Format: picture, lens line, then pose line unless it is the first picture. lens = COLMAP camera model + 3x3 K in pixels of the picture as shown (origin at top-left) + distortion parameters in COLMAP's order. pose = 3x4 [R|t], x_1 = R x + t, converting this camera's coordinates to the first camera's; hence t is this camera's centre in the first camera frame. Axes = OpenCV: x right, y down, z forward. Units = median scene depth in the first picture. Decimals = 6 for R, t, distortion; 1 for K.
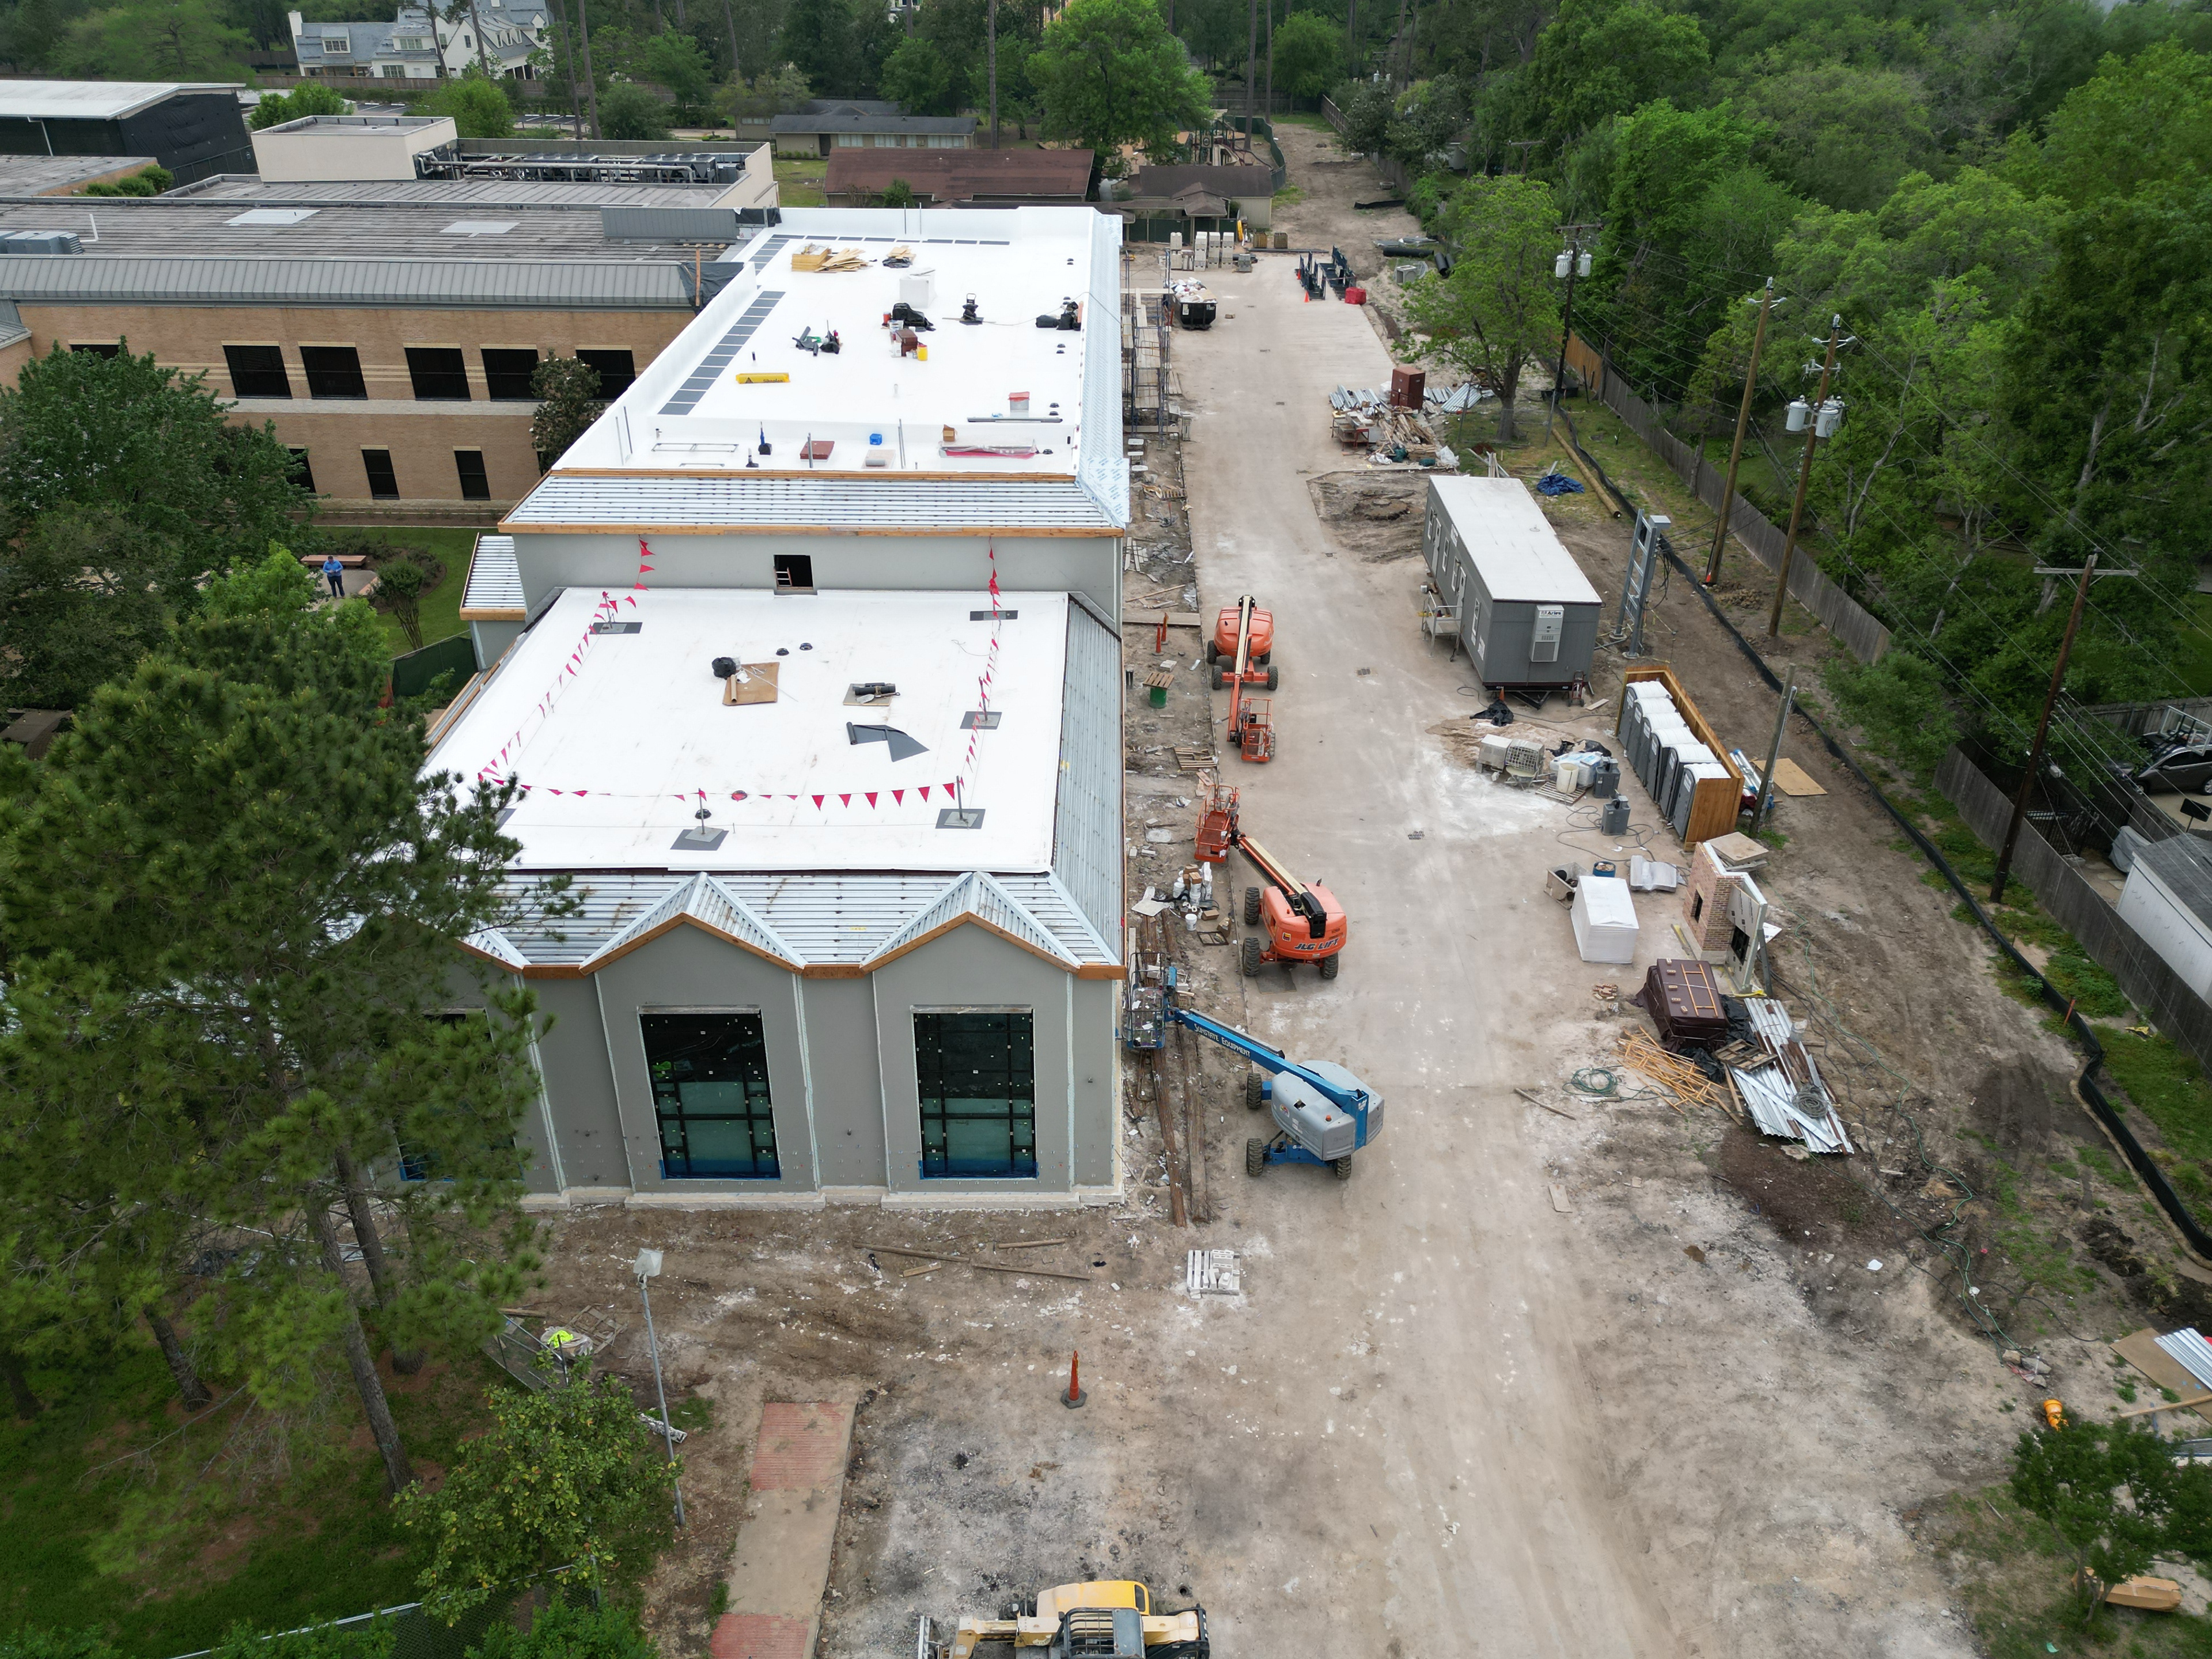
lens RADIAL K [[1641.5, 0, 1106.0], [0, 1641.5, 829.5], [0, 0, 1]] dist [0.133146, -0.245718]
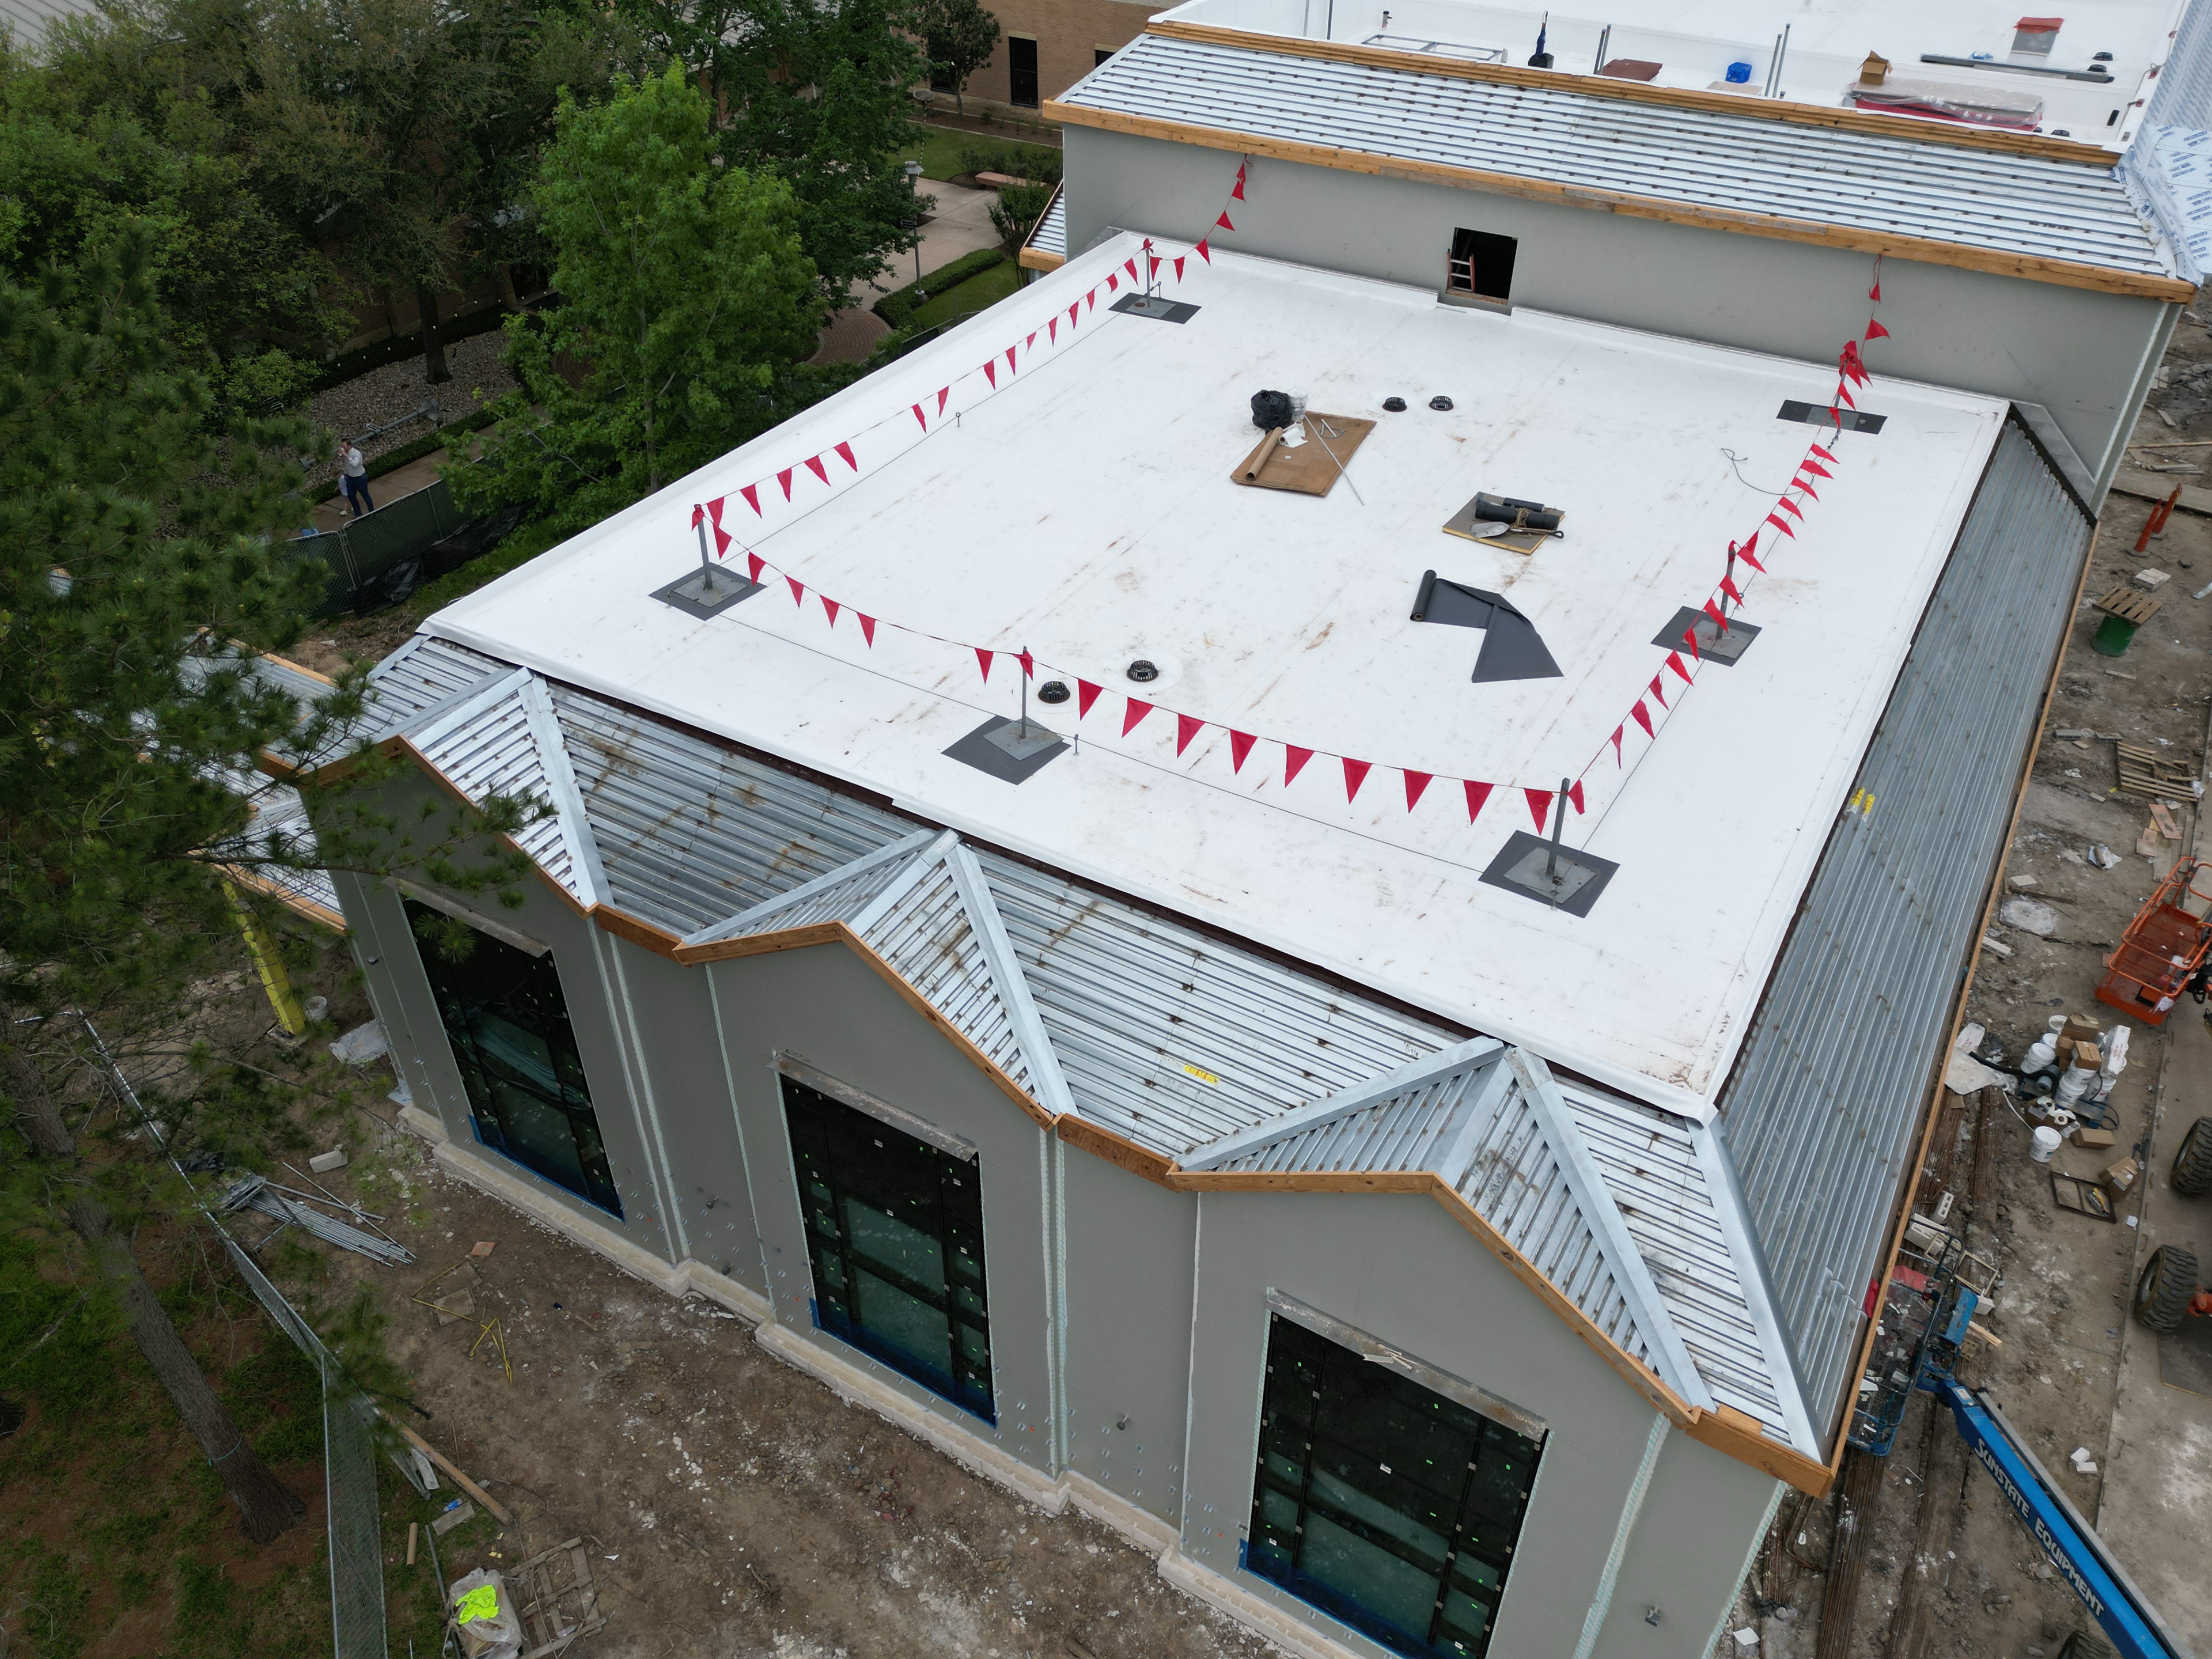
lens RADIAL K [[1647.3, 0, 1106.0], [0, 1647.3, 829.5], [0, 0, 1]] dist [0.071890, -0.066903]
pose [[0.859976, 0.312220, -0.403684, -0.015328], [-0.251788, 0.947619, 0.196524, -0.059746], [0.443897, -0.067363, 0.893542, 0.472623]]
